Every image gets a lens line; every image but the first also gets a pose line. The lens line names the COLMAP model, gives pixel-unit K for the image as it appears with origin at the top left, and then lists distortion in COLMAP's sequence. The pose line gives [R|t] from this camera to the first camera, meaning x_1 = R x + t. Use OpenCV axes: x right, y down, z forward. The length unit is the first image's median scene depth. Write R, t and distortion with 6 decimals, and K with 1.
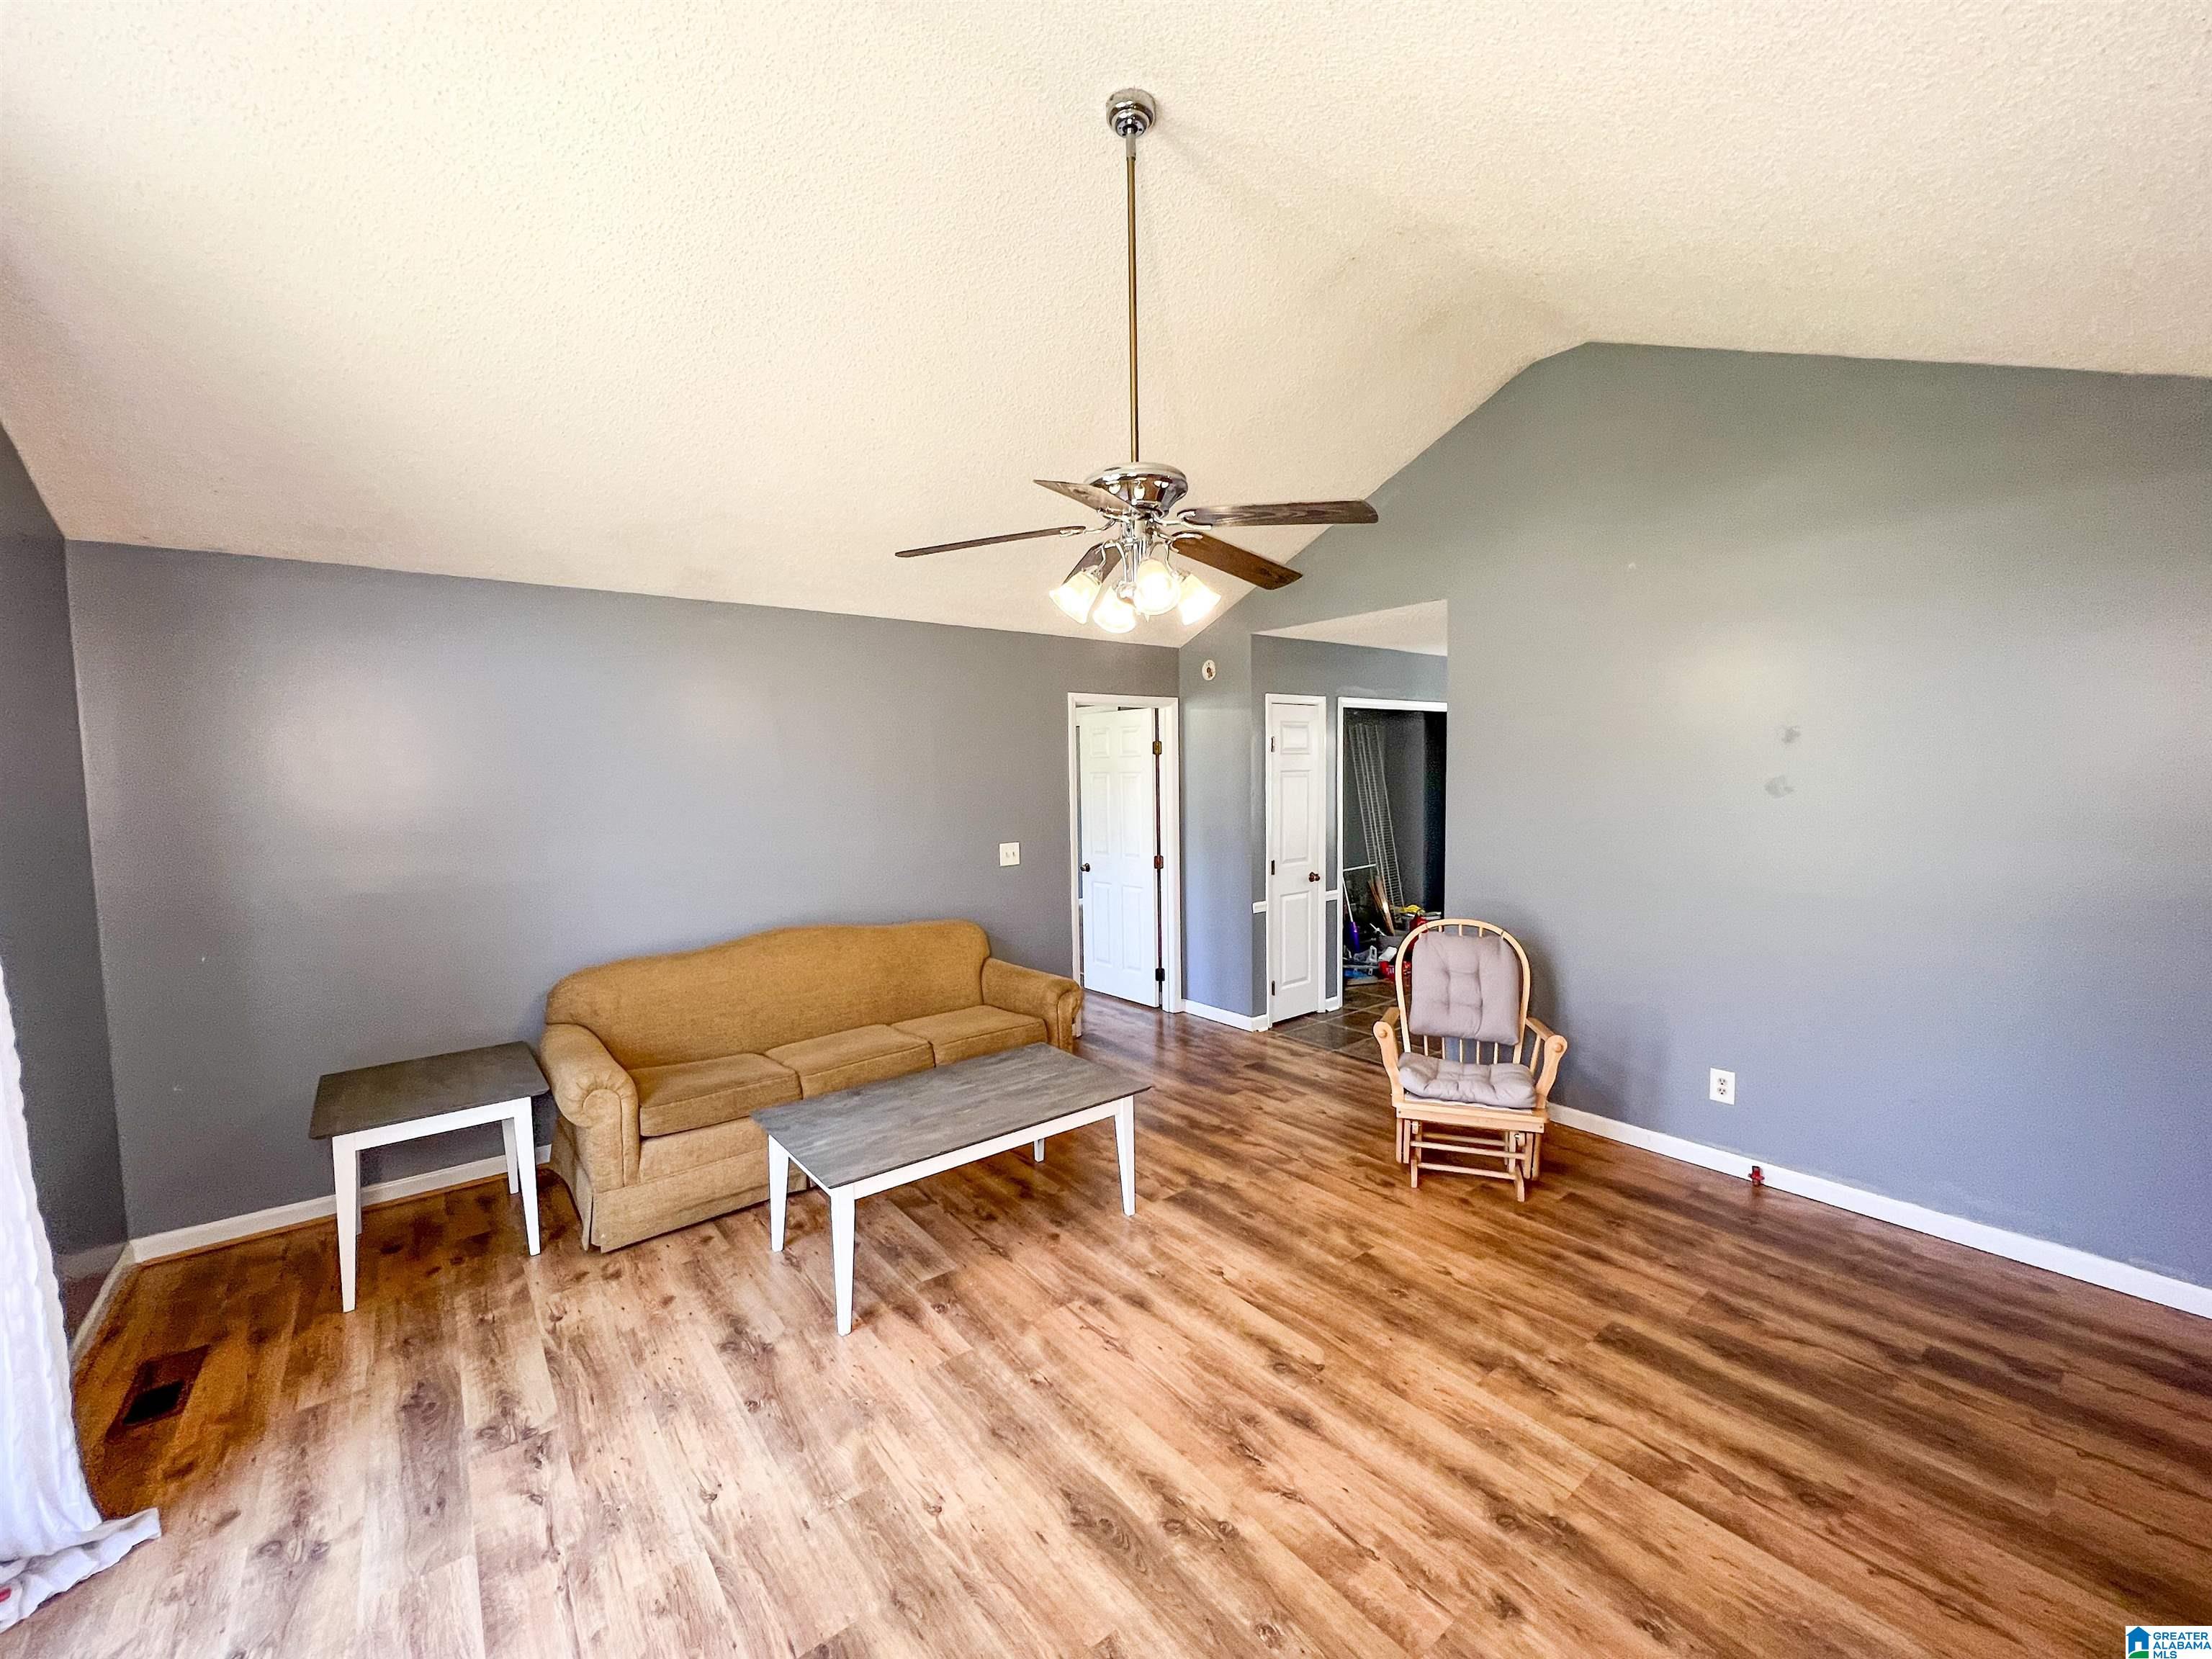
lens RADIAL K [[889.9, 0, 1103.0], [0, 889.9, 835.6], [0, 0, 1]] dist [-0.001885, 0.000707]
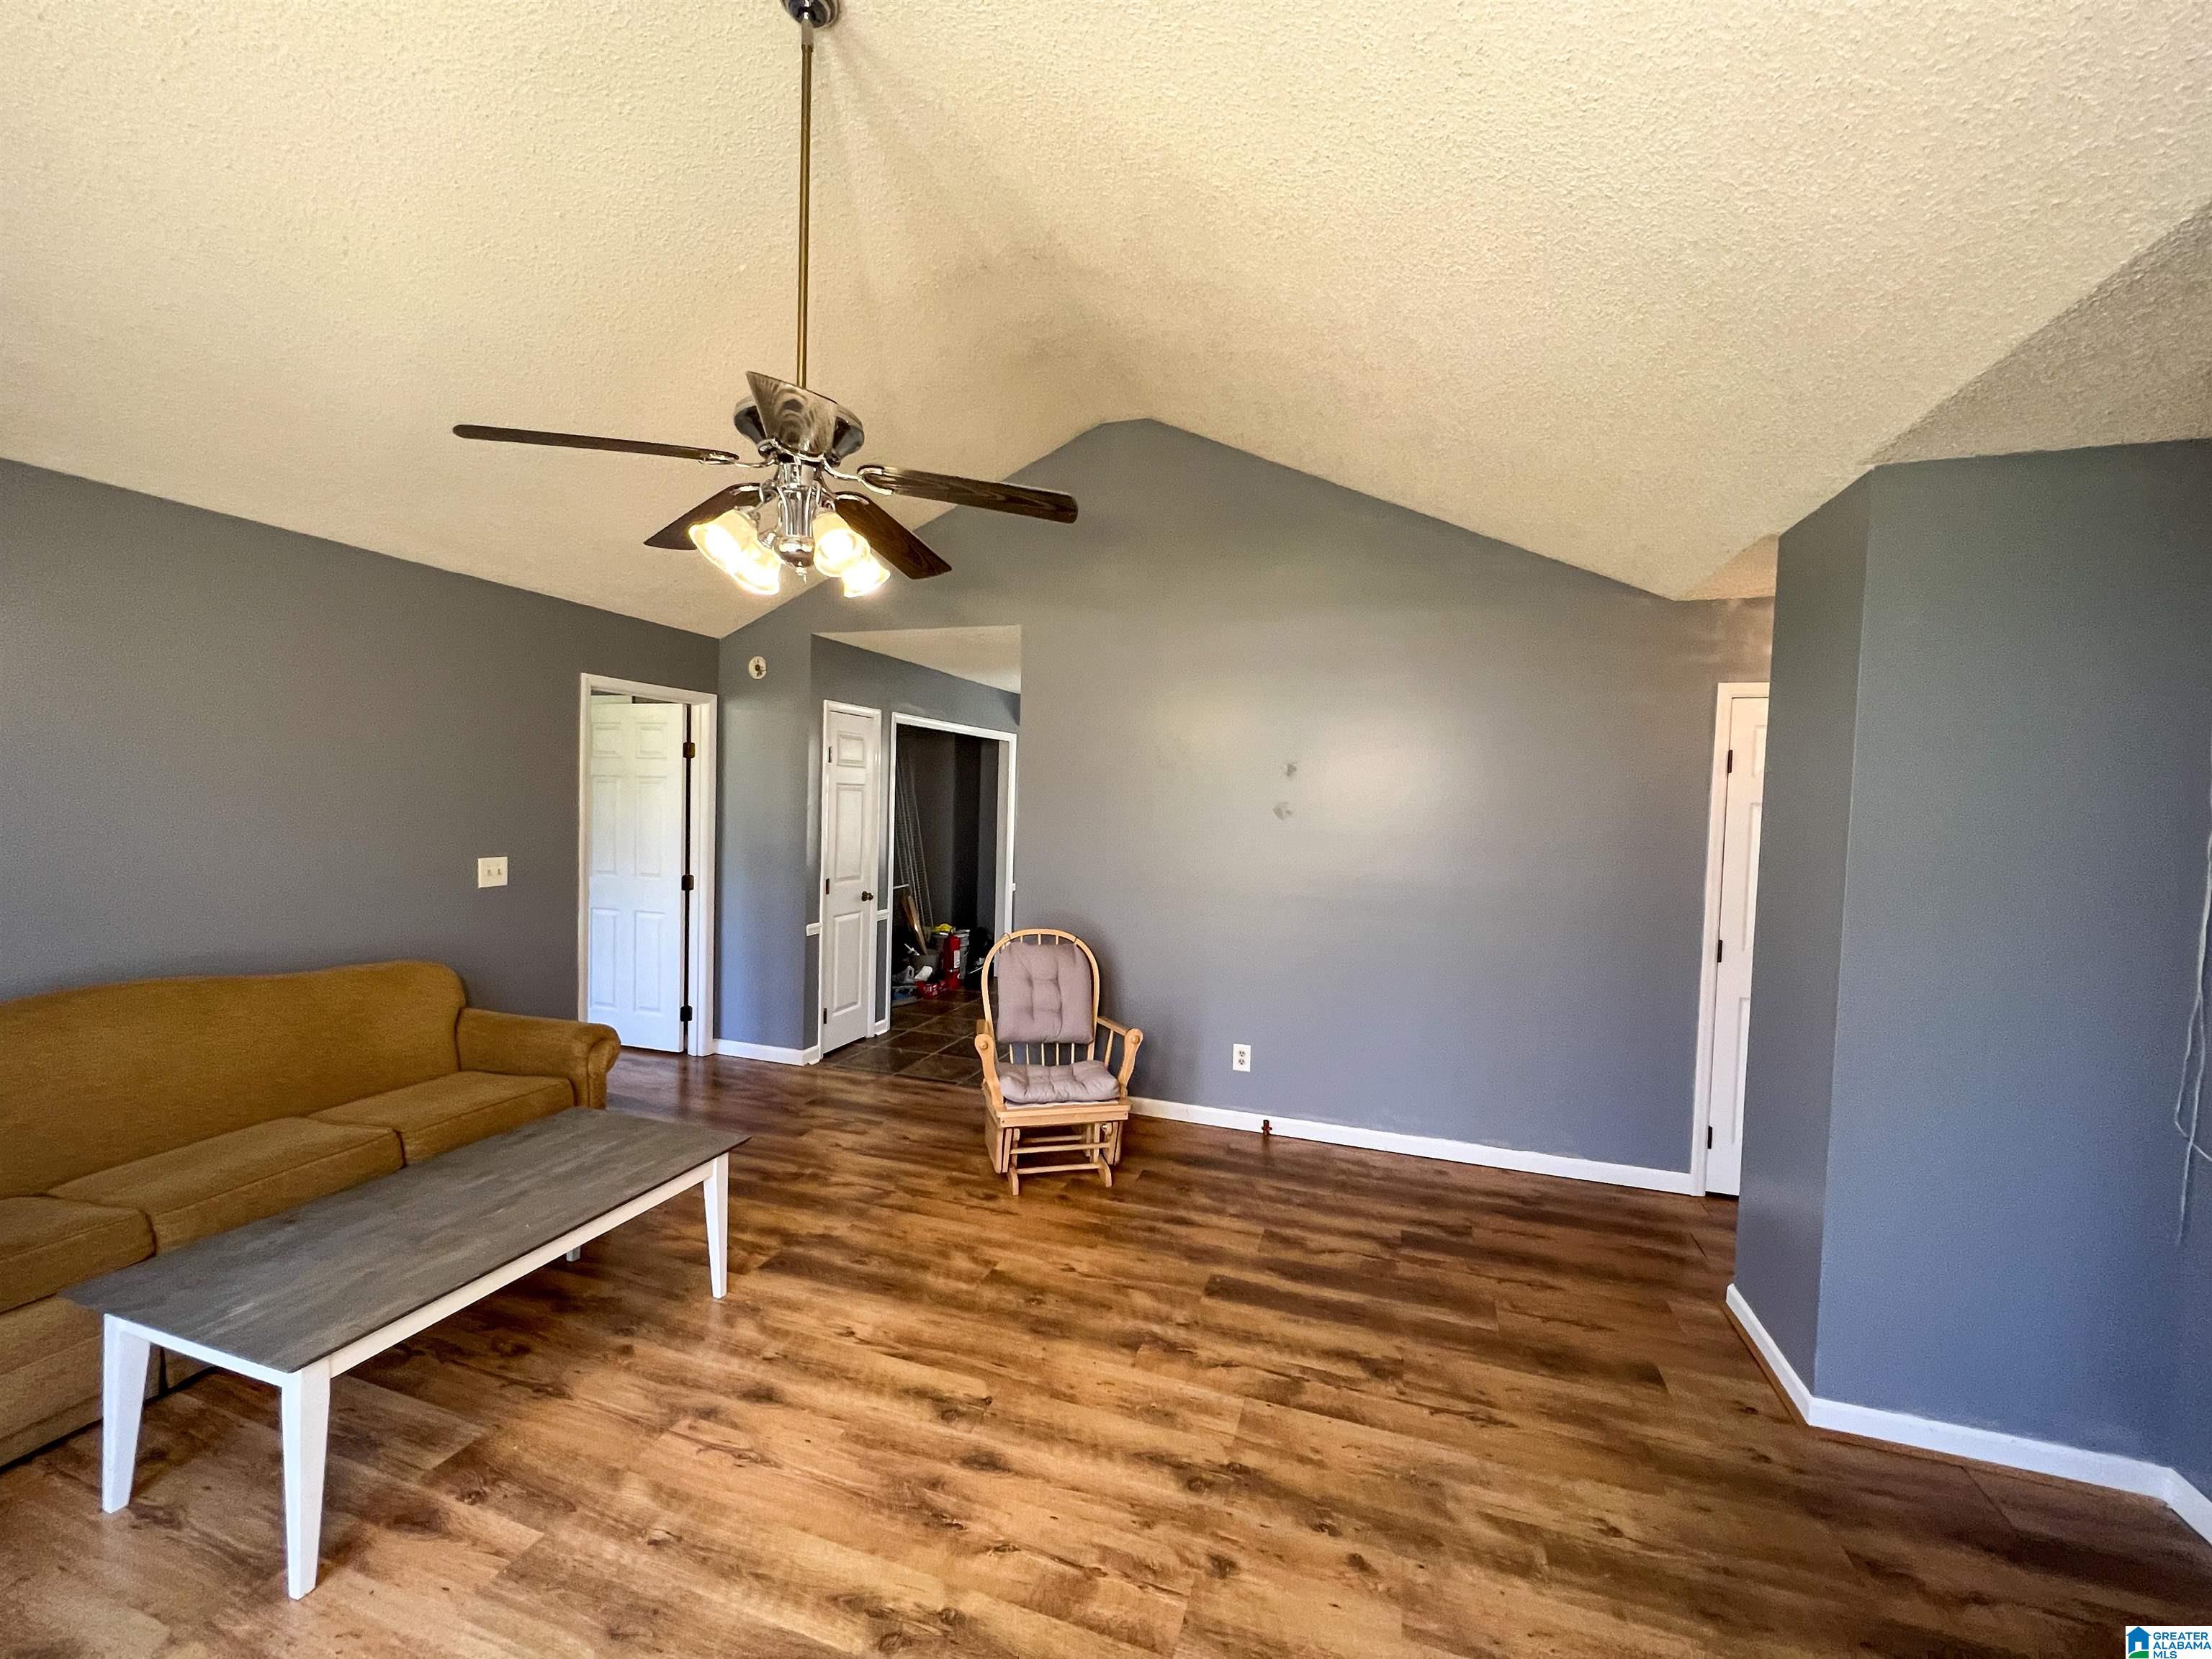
lens RADIAL K [[889.9, 0, 1103.0], [0, 889.9, 835.6], [0, 0, 1]] dist [-0.001885, 0.000707]
pose [[0.832383, 0.018901, 0.553879, -0.151074], [-0.000431, 0.999440, -0.033458, 0.024402], [-0.554201, 0.027612, 0.831925, 0.104831]]
